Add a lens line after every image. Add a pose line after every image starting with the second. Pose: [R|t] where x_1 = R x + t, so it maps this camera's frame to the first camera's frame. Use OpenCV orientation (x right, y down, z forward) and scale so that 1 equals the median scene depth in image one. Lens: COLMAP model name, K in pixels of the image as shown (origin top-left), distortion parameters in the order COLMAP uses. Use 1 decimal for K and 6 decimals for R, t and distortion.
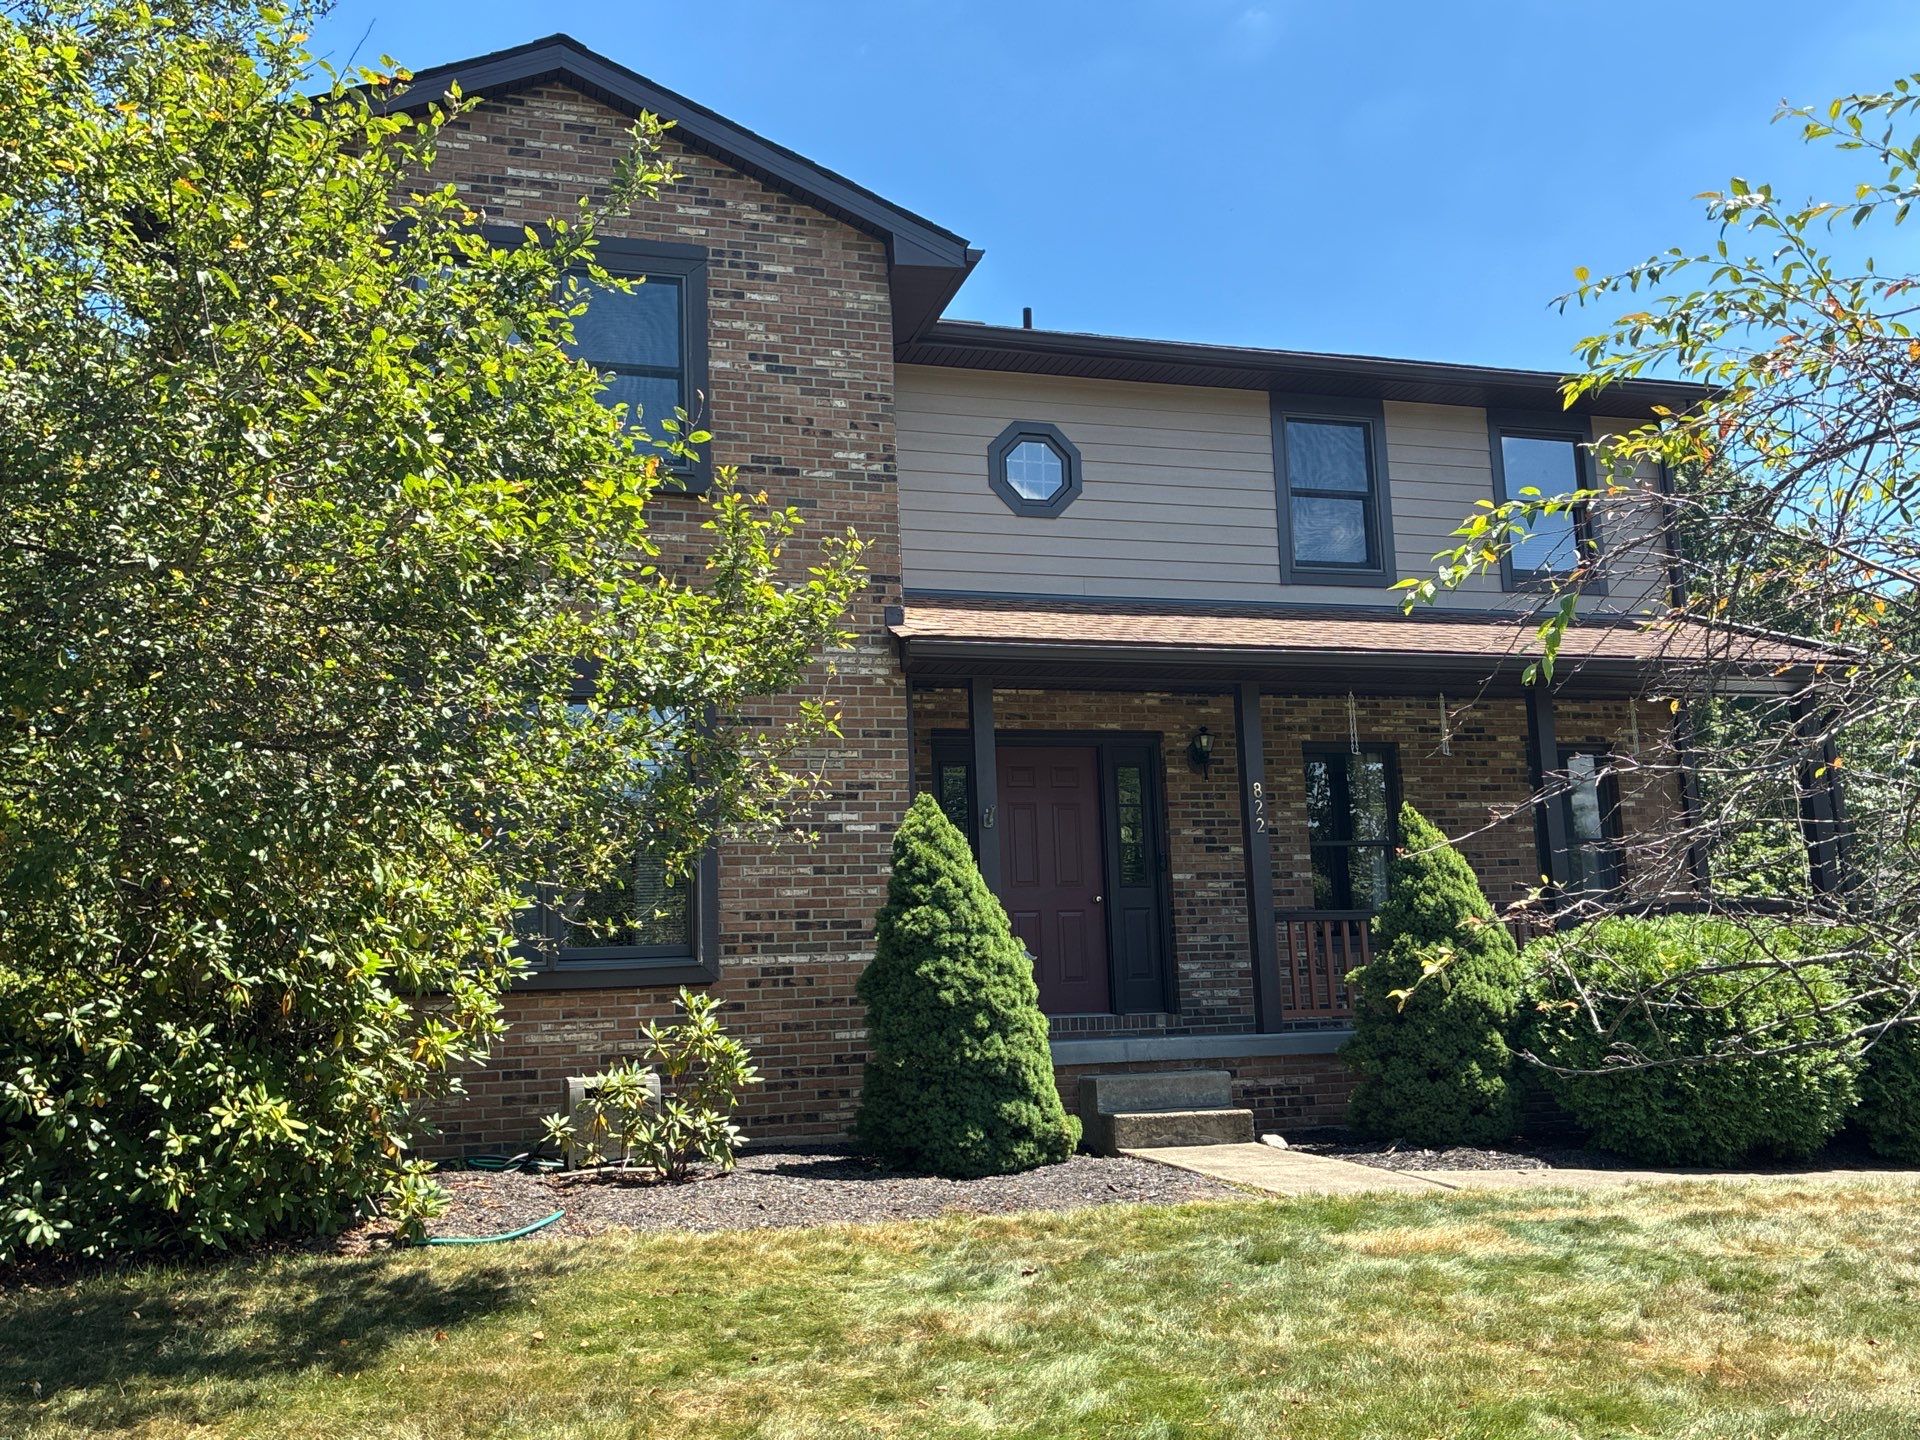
lens RADIAL K [[1684.3, 0, 955.7], [0, 1684.3, 725.7], [0, 0, 1]] dist [0.057912, -0.104863]
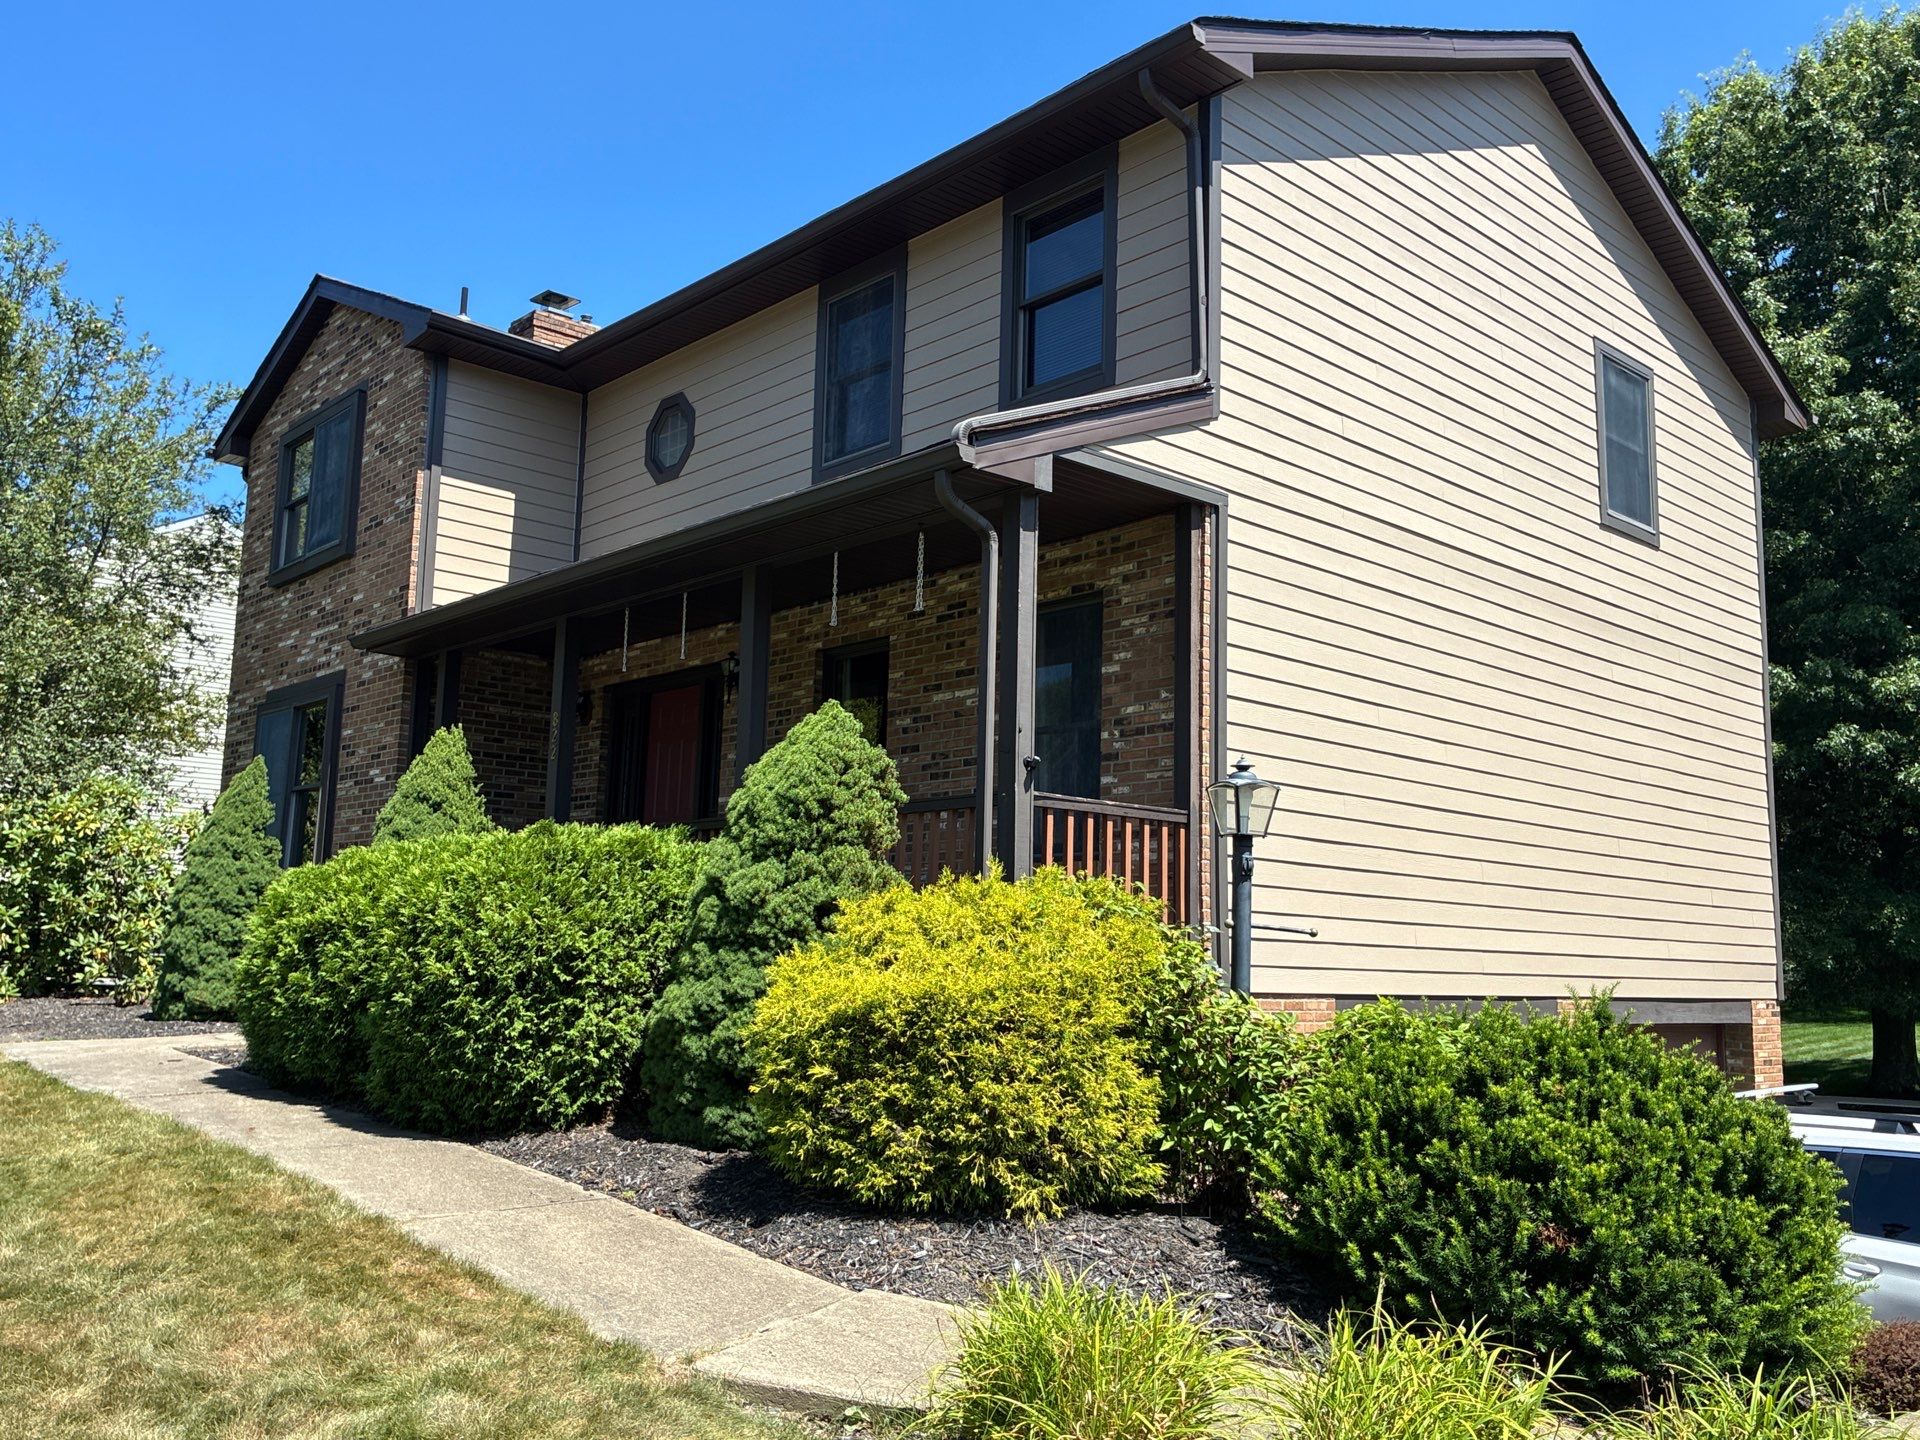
lens RADIAL K [[1593.4, 0, 984.5], [0, 1593.4, 726.8], [0, 0, 1]] dist [0.034583, -0.040839]
pose [[0.449503, -0.082561, -0.889455, 1.292182], [0.111111, 0.993154, -0.036034, 0.117775], [0.886342, -0.082631, 0.455599, 0.841083]]
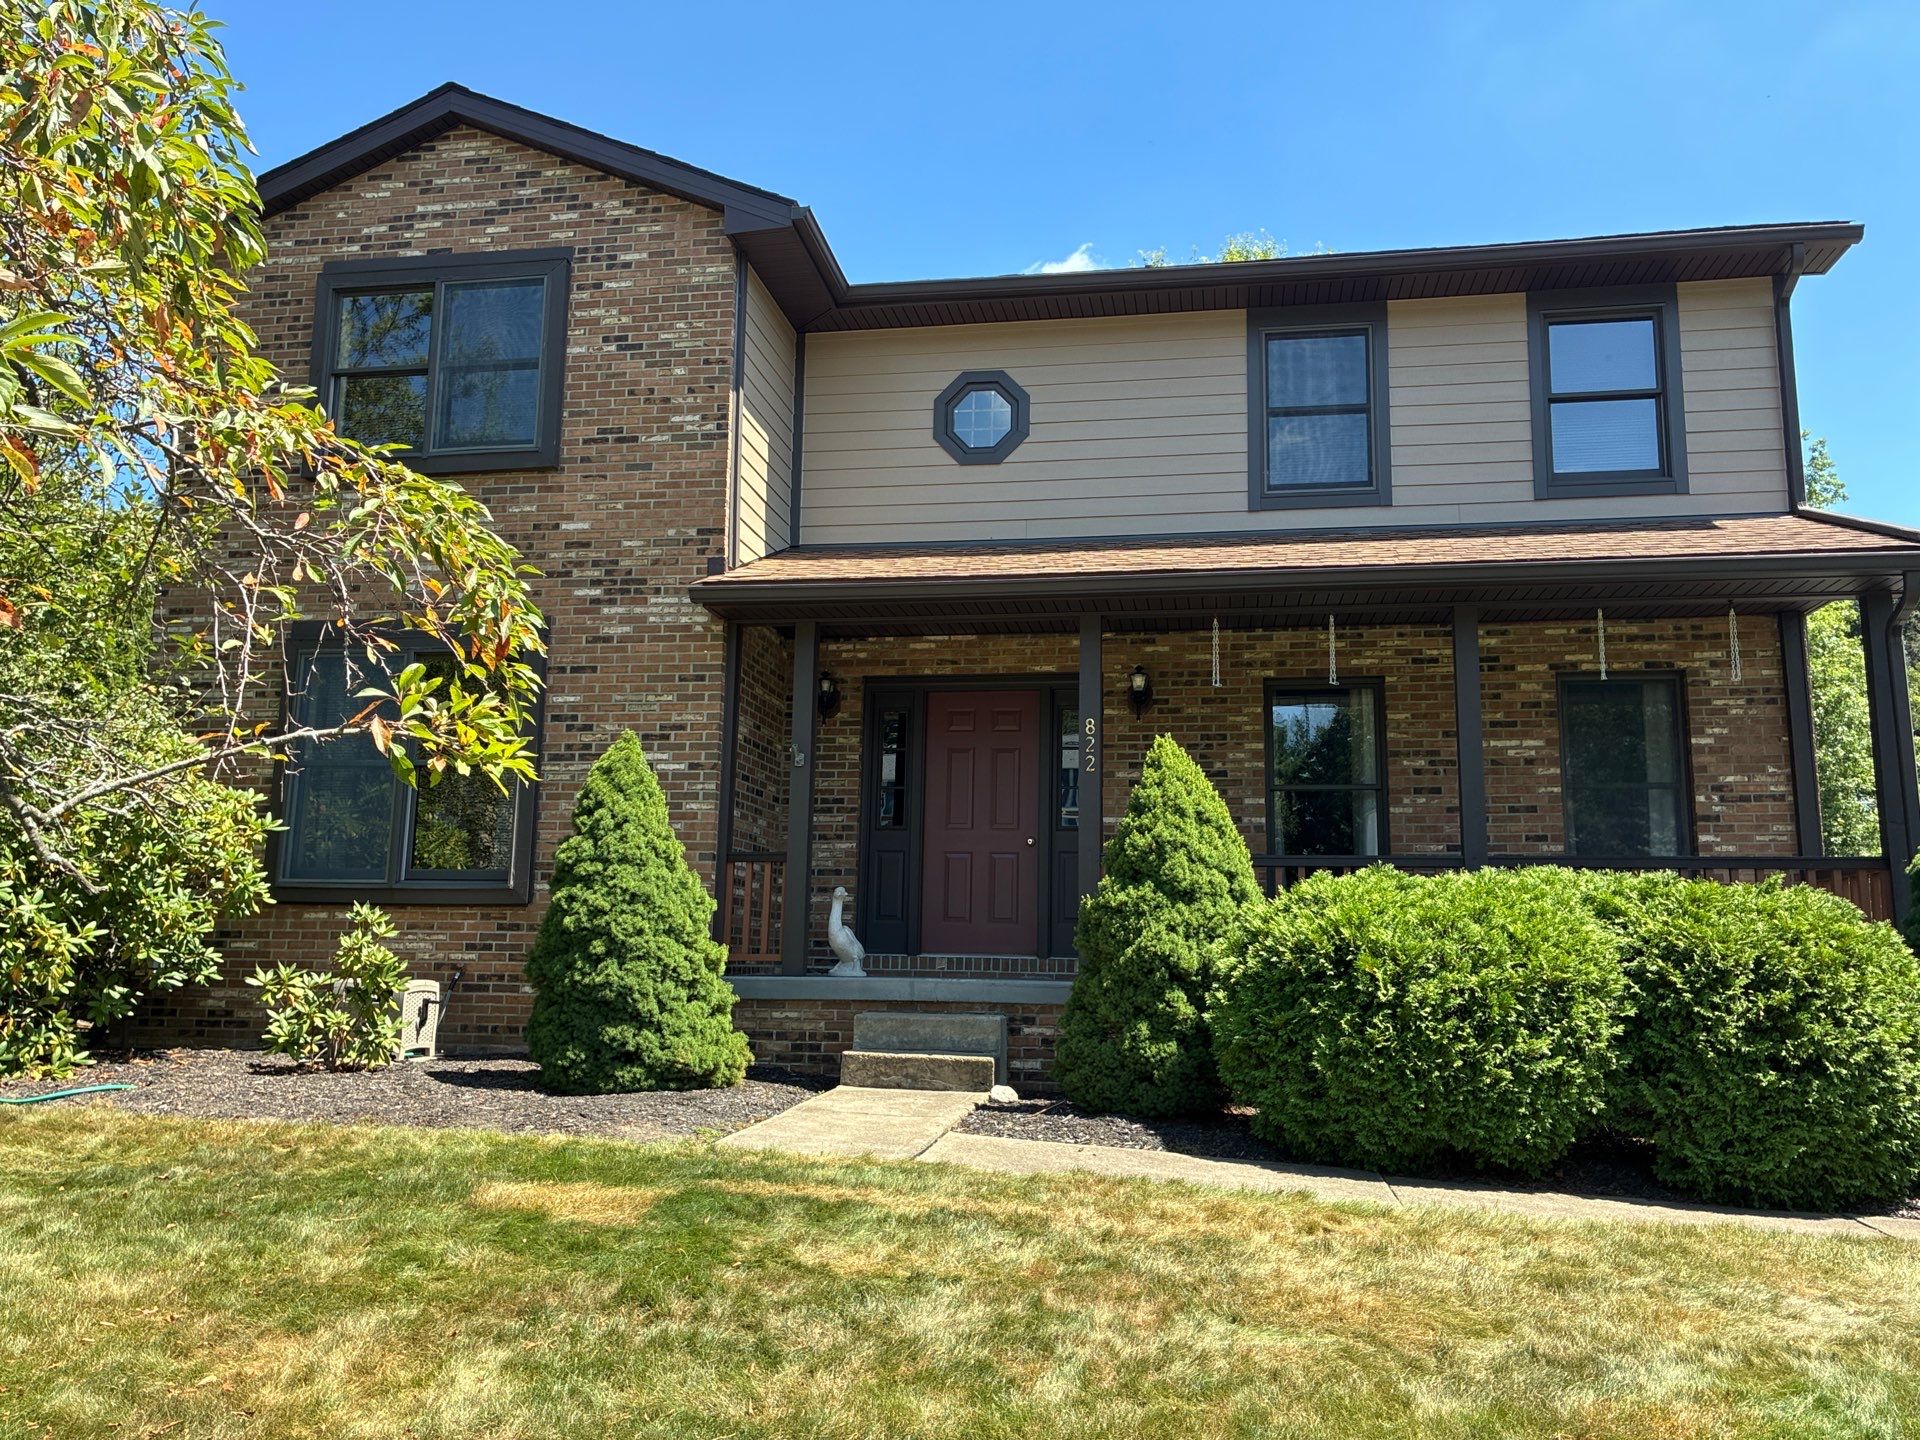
lens RADIAL K [[1454.8, 0, 960.2], [0, 1454.8, 725.0], [0, 0, 1]] dist [0.035612, -0.044896]
pose [[0.896135, -0.018837, -0.443381, 0.513809], [0.024168, 0.999688, 0.006376, 0.032634], [0.443122, -0.016430, 0.896311, 0.251576]]
